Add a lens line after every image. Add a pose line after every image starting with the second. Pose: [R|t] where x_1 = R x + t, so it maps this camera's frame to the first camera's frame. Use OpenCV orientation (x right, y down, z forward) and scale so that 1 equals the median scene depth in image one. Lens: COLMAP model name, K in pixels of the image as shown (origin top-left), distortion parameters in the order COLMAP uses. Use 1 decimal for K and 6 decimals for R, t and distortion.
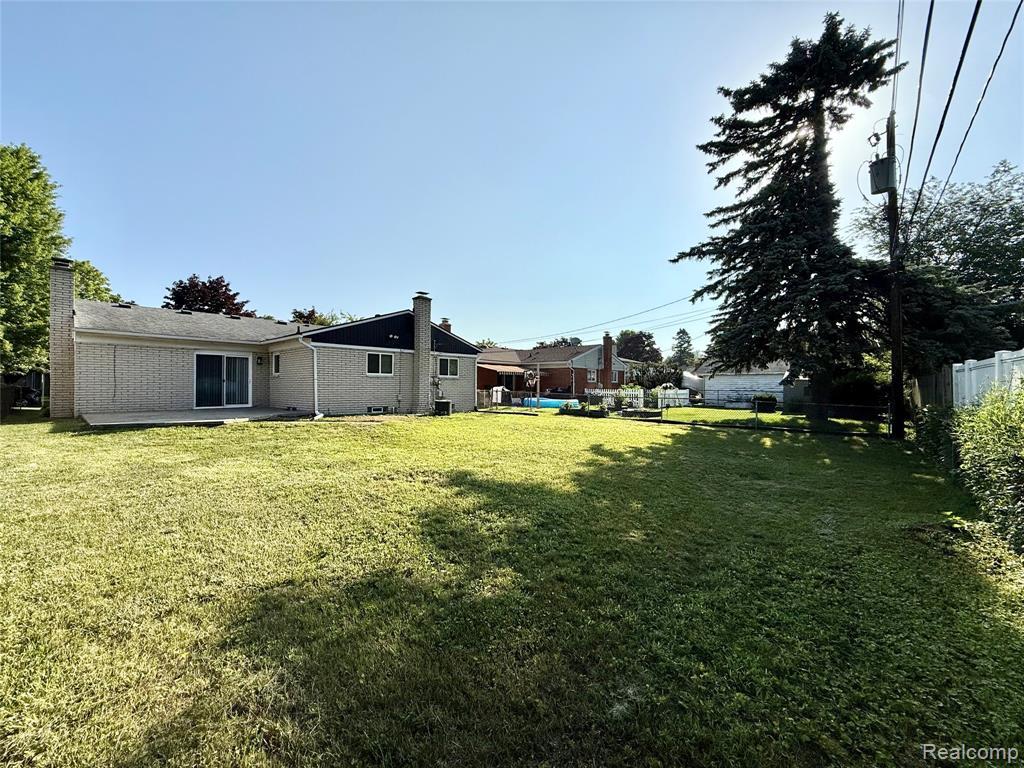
lens RADIAL K [[410.4, 0, 508.0], [0, 410.4, 382.3], [0, 0, 1]] dist [-0.000073, 0.000697]
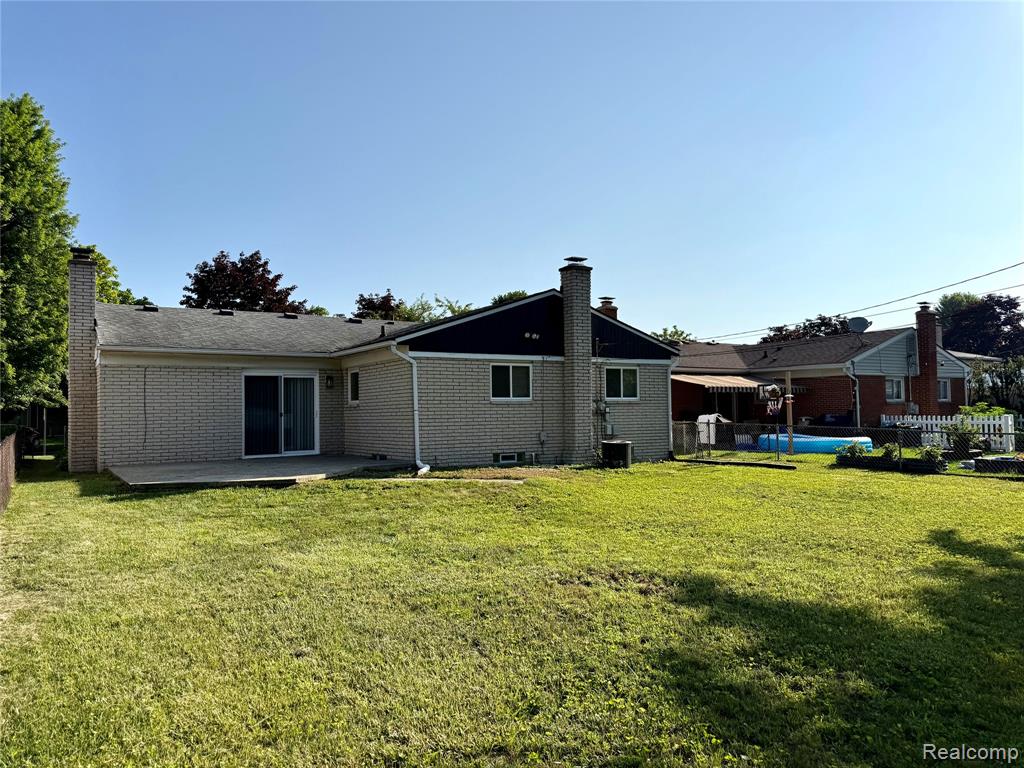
lens RADIAL K [[721.1, 0, 510.7], [0, 721.1, 380.8], [0, 0, 1]] dist [0.055882, -0.053182]
pose [[0.964387, -0.030391, -0.262744, -0.033467], [0.021934, 0.999144, -0.035061, -0.009017], [0.263585, 0.028049, 0.964228, -0.020559]]
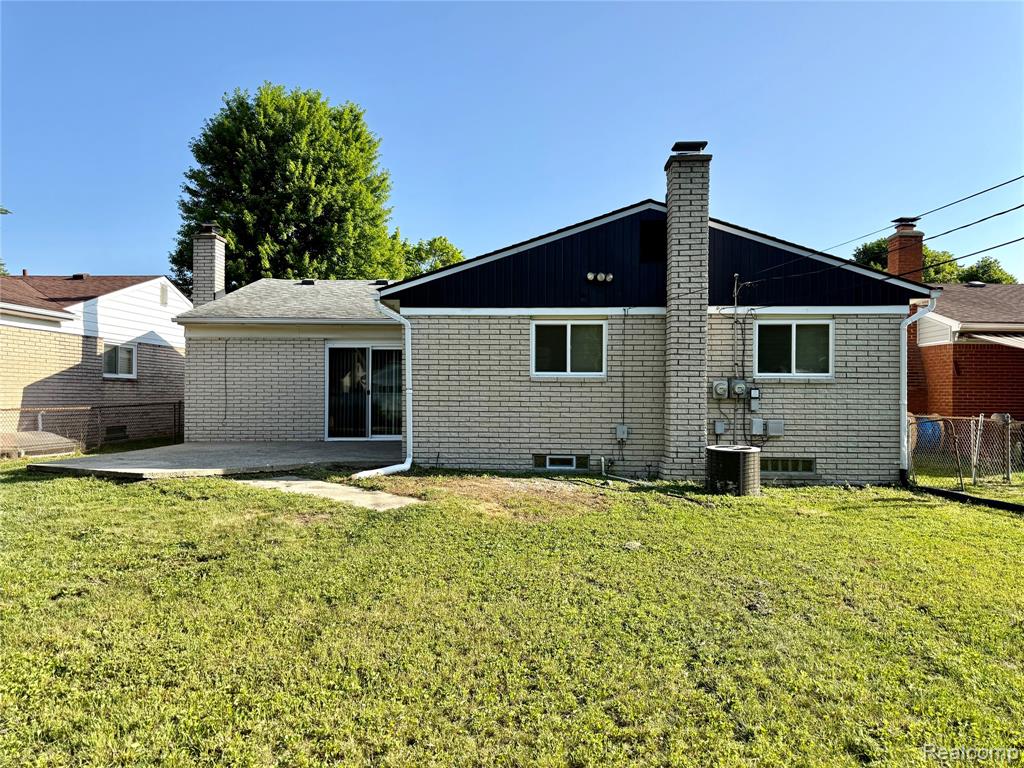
lens RADIAL K [[721.1, 0, 507.5], [0, 721.1, 388.4], [0, 0, 1]] dist [0.055882, -0.053182]
pose [[0.637285, -0.009047, -0.770575, 0.193462], [0.005214, 0.999959, -0.007429, -0.000879], [0.770611, 0.000717, 0.637305, 0.506395]]
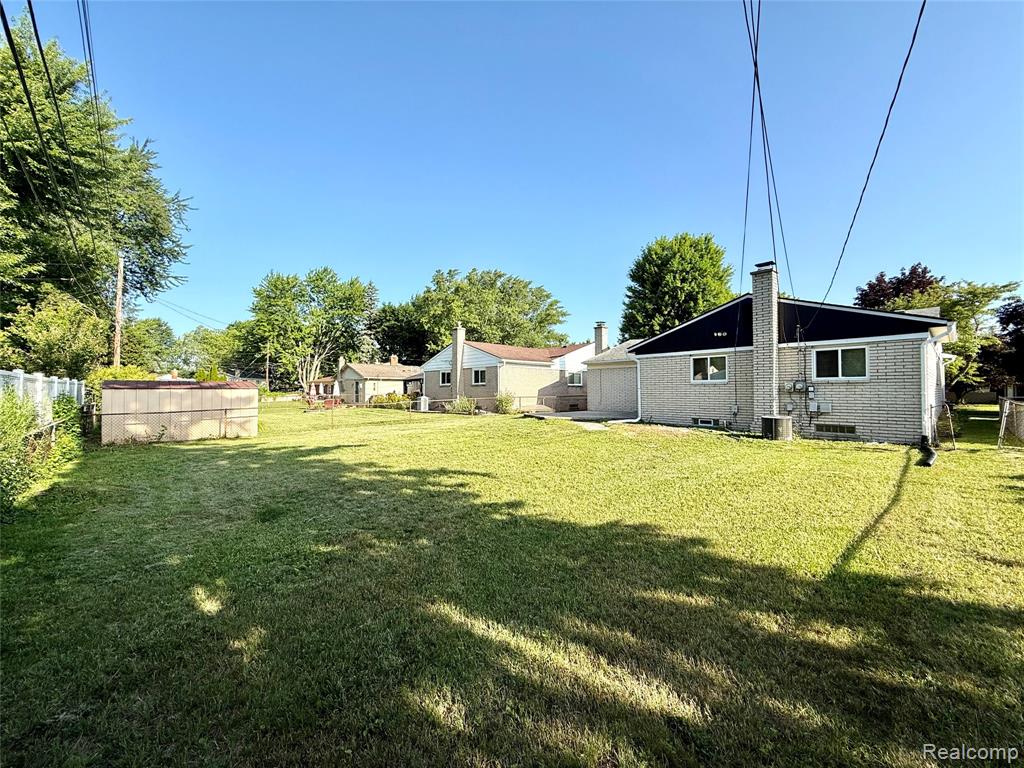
lens RADIAL K [[410.4, 0, 507.3], [0, 410.4, 383.3], [0, 0, 1]] dist [-0.000073, 0.000697]
pose [[-0.099552, -0.028707, -0.994618, 0.577195], [0.008043, 0.999528, -0.029654, 0.007313], [0.995000, -0.010952, -0.099274, 0.670081]]
